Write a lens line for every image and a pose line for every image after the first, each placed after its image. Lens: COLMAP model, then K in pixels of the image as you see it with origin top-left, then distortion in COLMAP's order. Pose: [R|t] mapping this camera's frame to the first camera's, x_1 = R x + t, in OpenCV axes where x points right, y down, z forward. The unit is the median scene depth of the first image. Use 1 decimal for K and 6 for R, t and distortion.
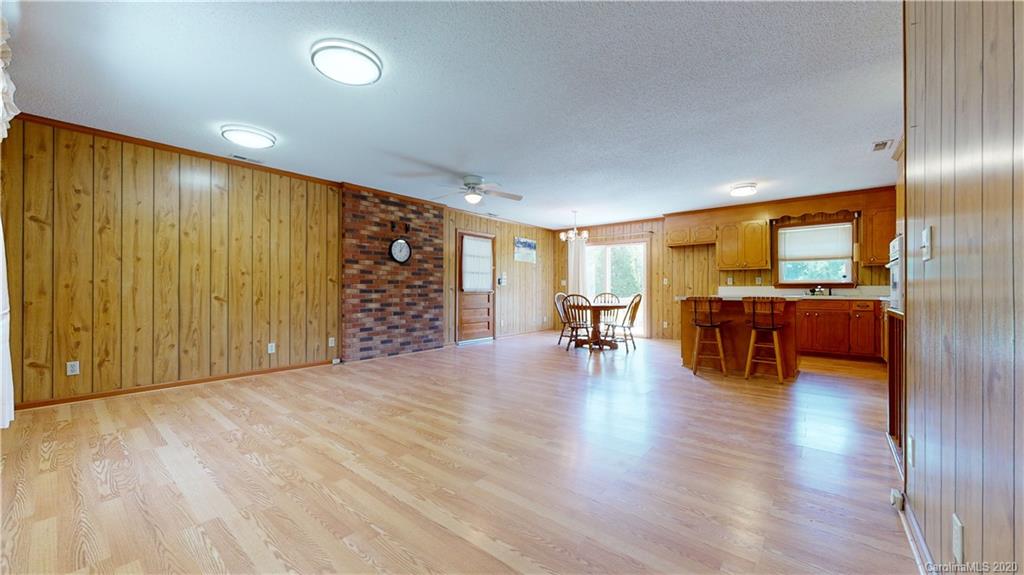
lens RADIAL K [[374.0, 0, 514.3], [0, 374.0, 291.2], [0, 0, 1]] dist [0.000498, 0.000072]
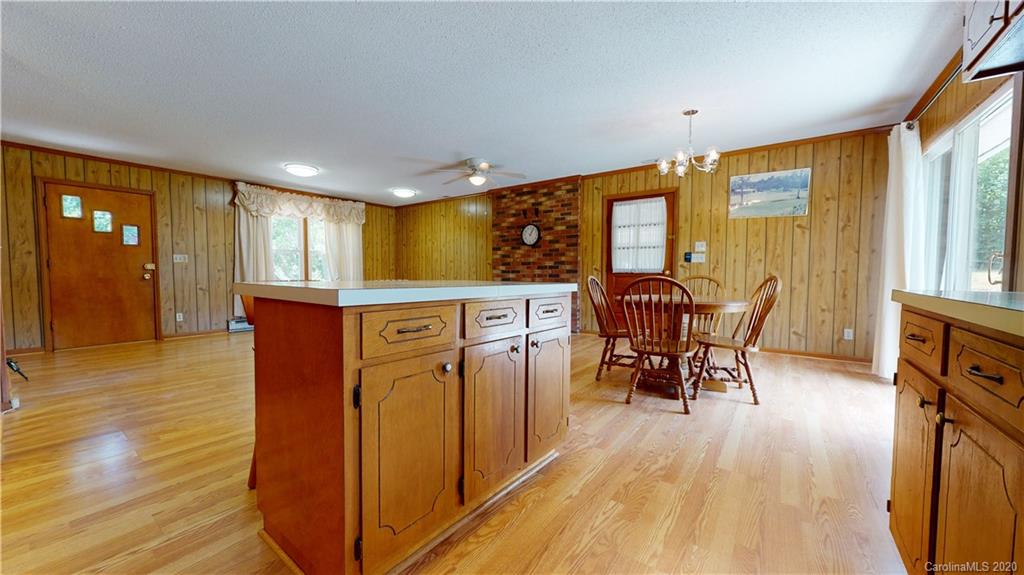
lens RADIAL K [[374.0, 0, 514.3], [0, 374.0, 291.2], [0, 0, 1]] dist [0.000498, 0.000072]
pose [[0.063499, 0.059358, -0.996215, 0.776083], [0.002069, 0.998220, 0.059609, -0.008339], [0.997980, -0.005846, 0.063263, 0.861578]]
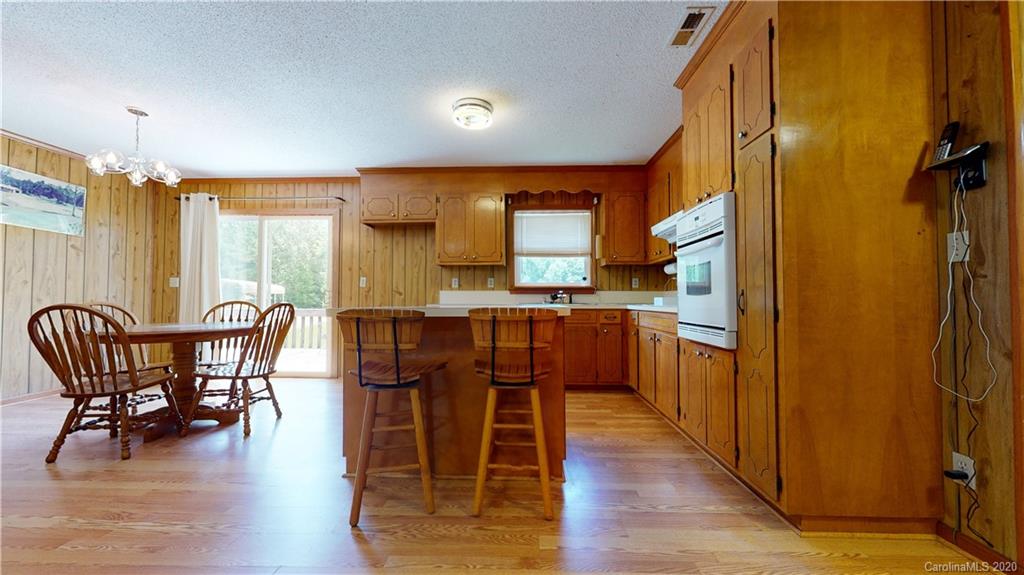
lens RADIAL K [[374.0, 0, 514.3], [0, 374.0, 291.2], [0, 0, 1]] dist [0.000498, 0.000072]
pose [[0.789922, 0.013605, 0.613057, 0.286464], [0.000991, 0.999724, -0.023462, 0.004342], [-0.613207, 0.019141, 0.789691, 0.465177]]
